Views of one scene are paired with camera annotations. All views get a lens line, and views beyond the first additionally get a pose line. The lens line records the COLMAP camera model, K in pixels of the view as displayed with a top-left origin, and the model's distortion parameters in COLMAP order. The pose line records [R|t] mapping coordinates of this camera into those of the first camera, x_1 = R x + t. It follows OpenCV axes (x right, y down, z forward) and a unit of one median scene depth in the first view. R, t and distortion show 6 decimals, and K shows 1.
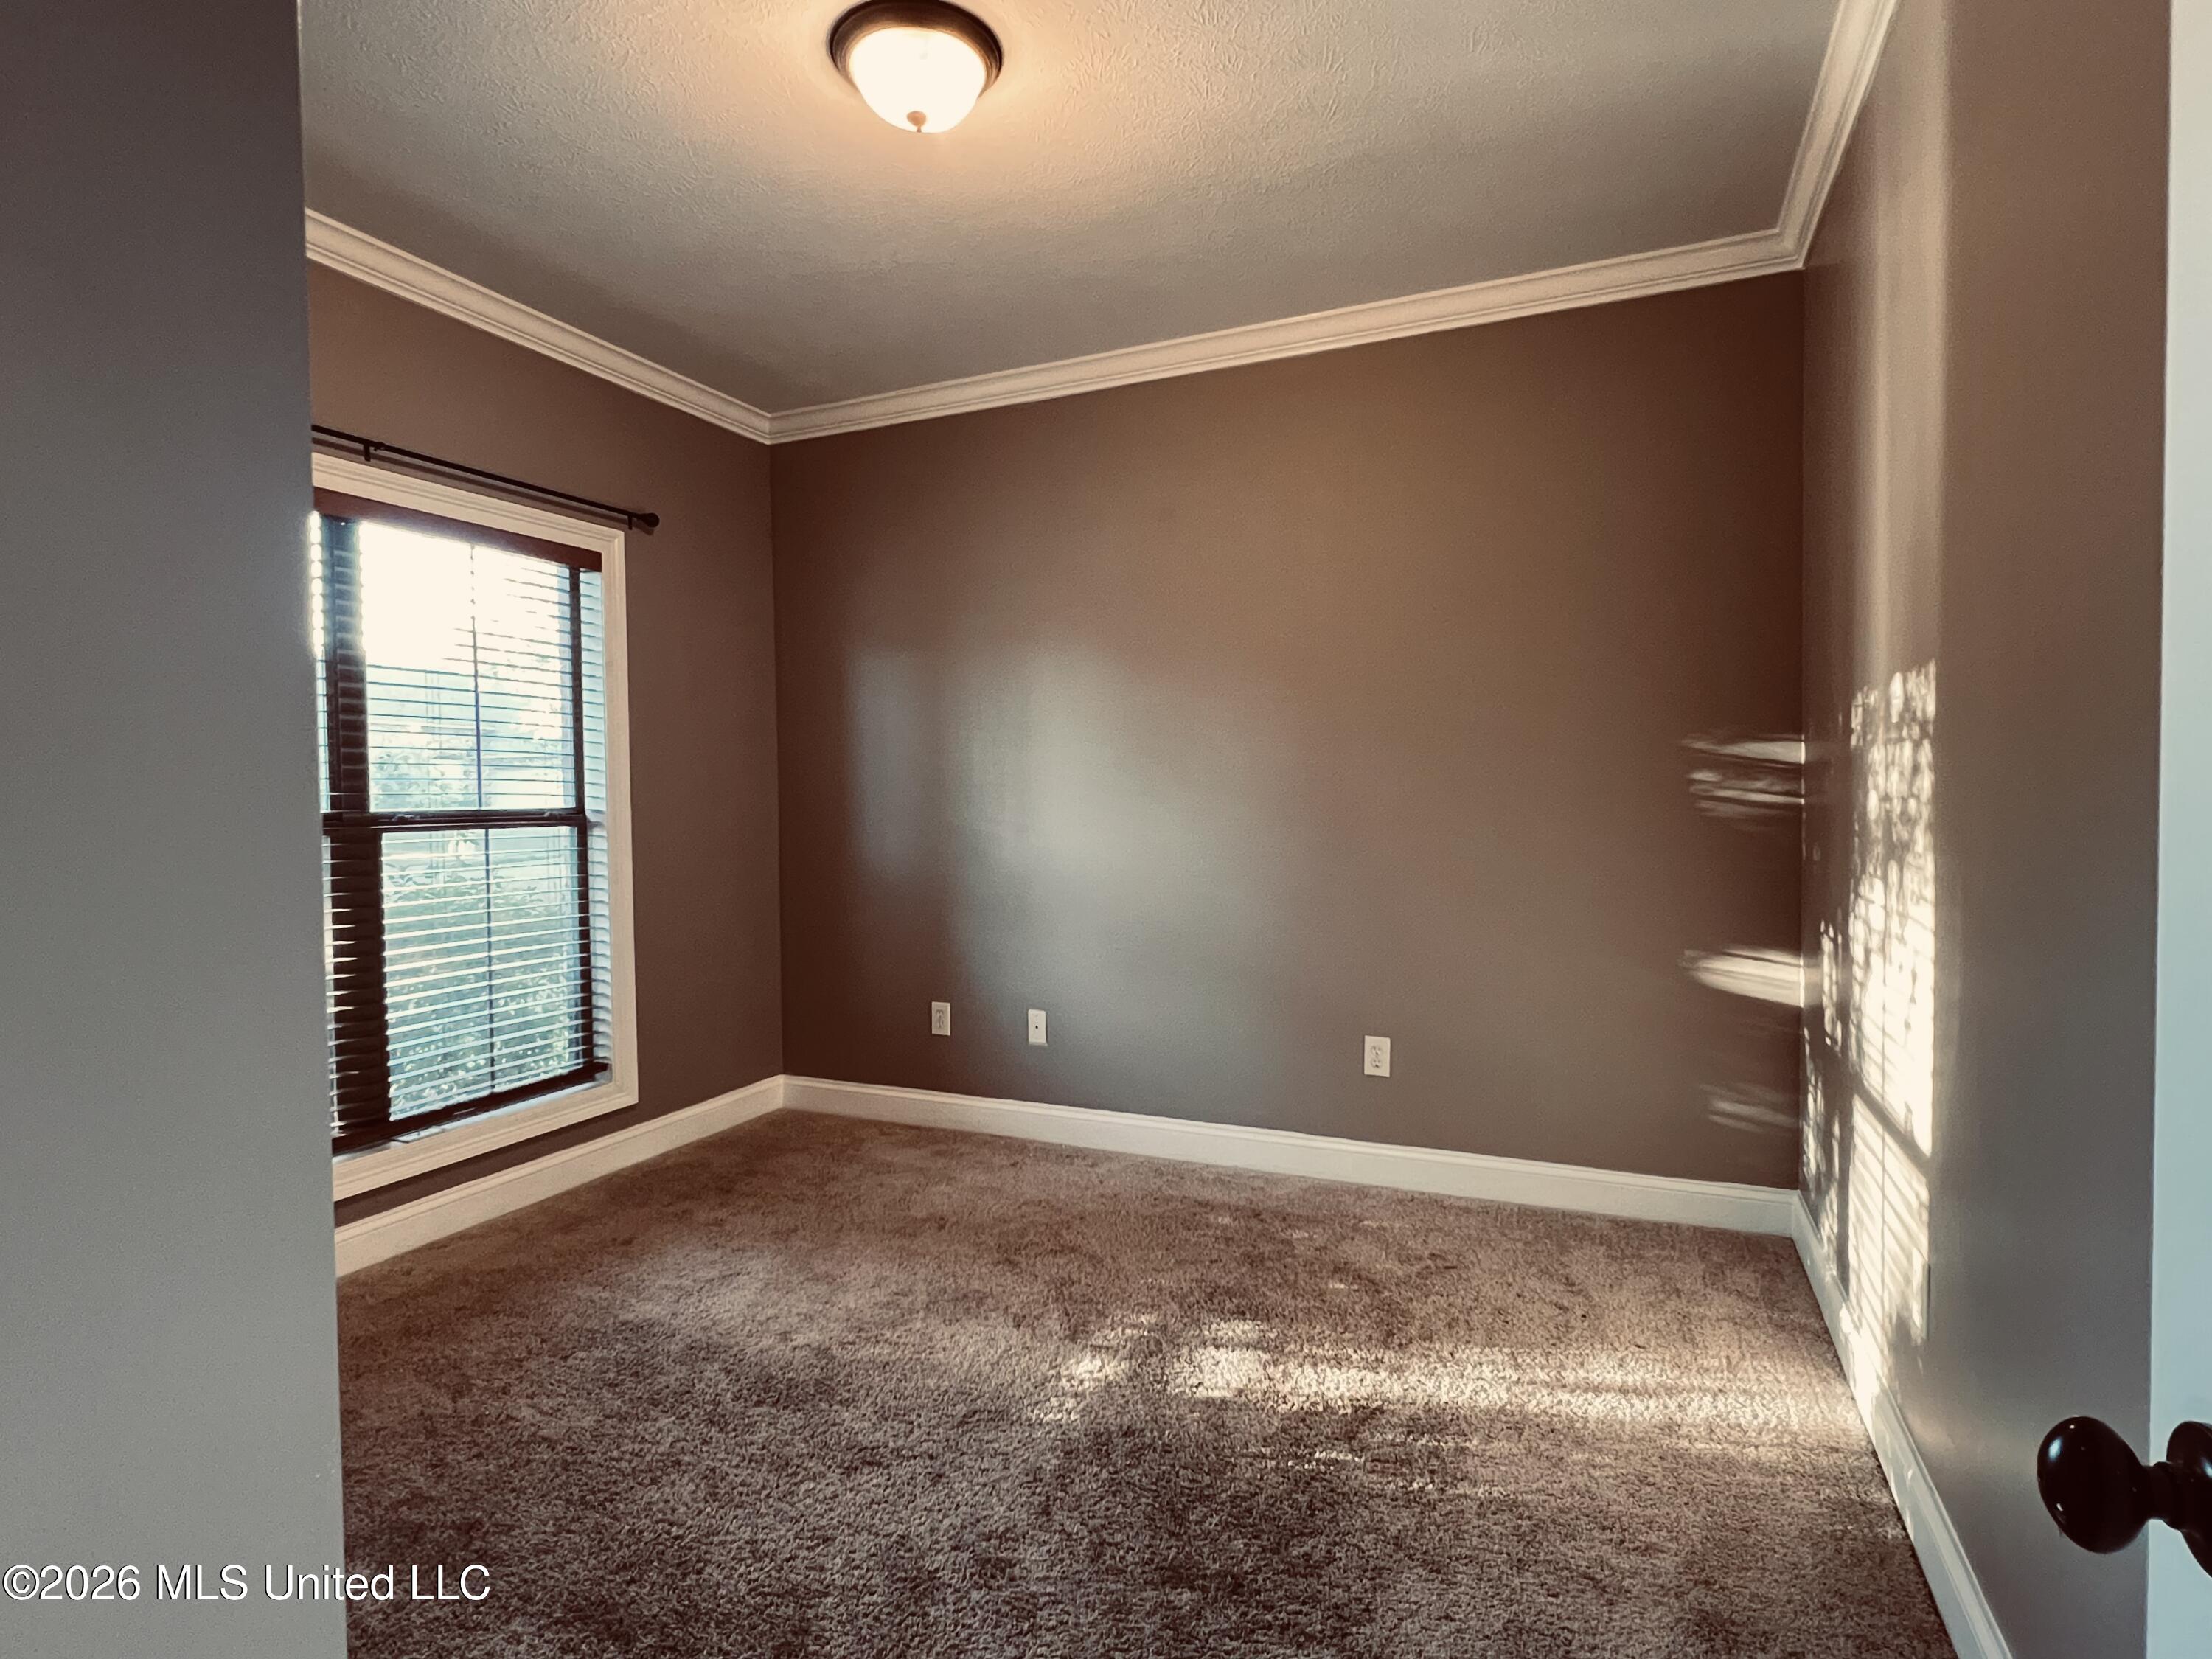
lens RADIAL K [[1148.4, 0, 1095.4], [0, 1148.4, 827.5], [0, 0, 1]] dist [-0.000234, -0.000205]
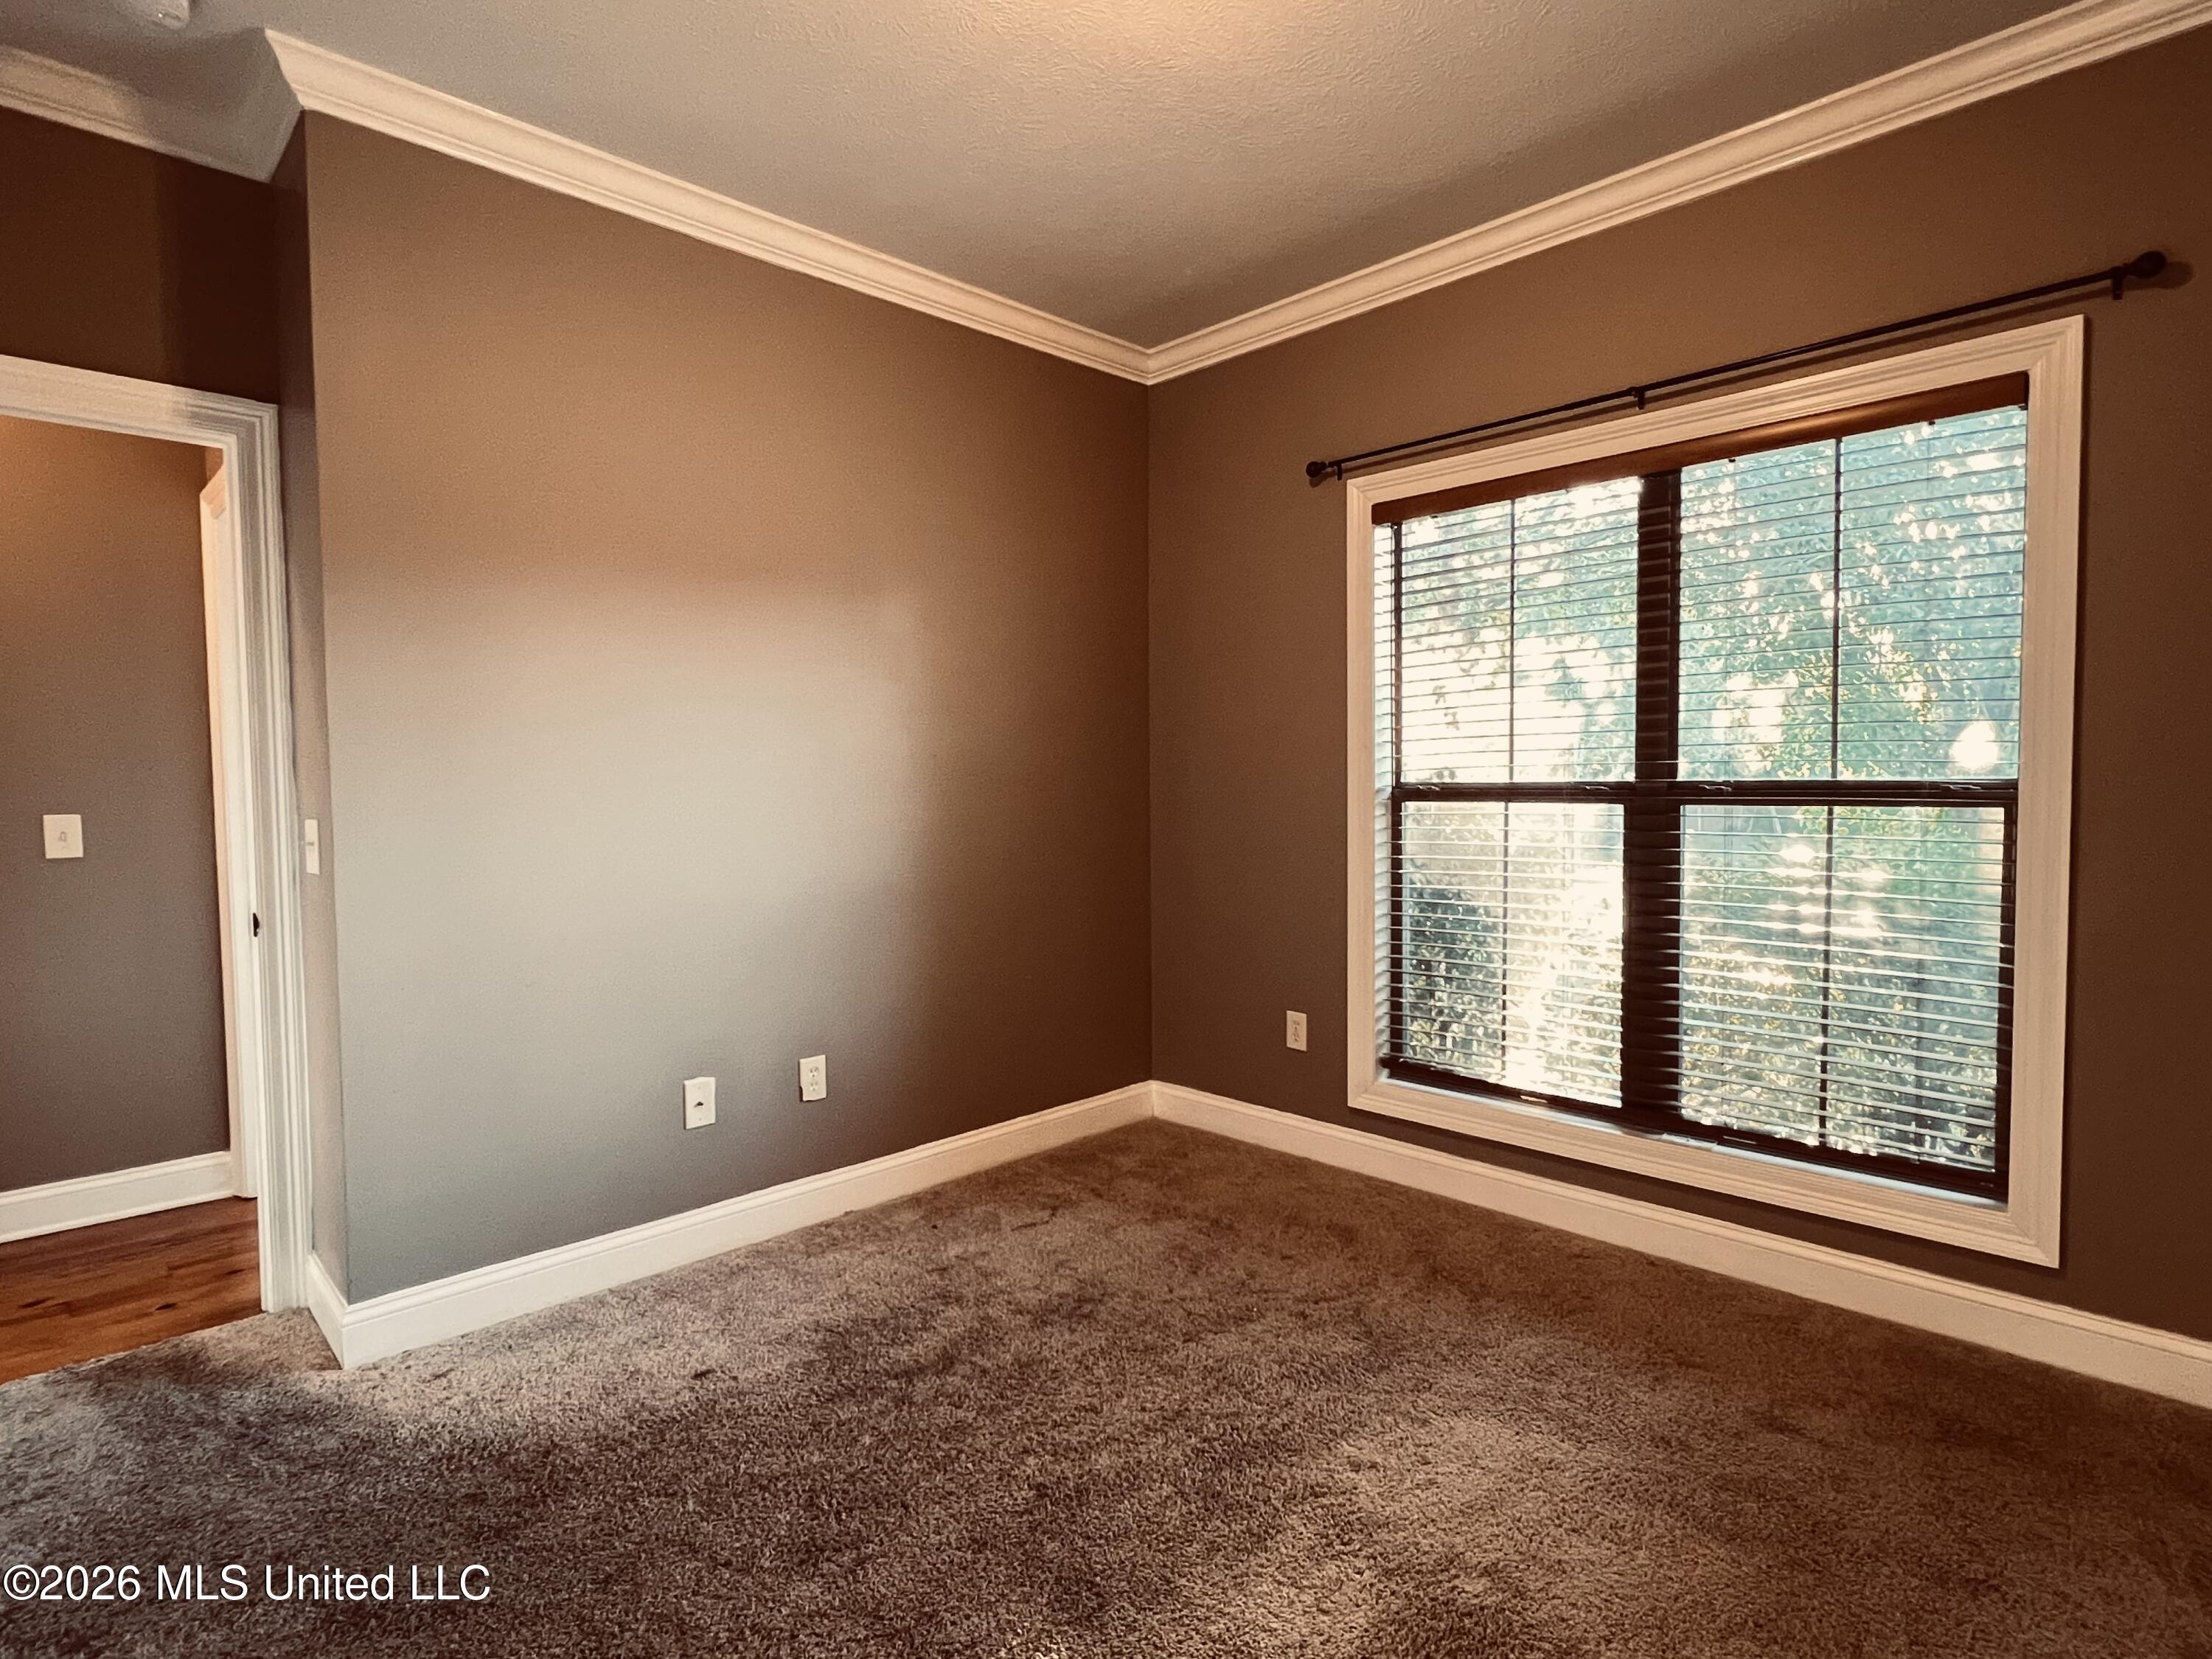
lens RADIAL K [[1148.4, 0, 1095.4], [0, 1148.4, 827.5], [0, 0, 1]] dist [-0.000234, -0.000205]
pose [[-0.367922, 0.056726, -0.928125, 0.405573], [-0.014263, 0.997676, 0.066631, -0.031038], [0.929747, 0.037753, -0.366258, 0.896141]]
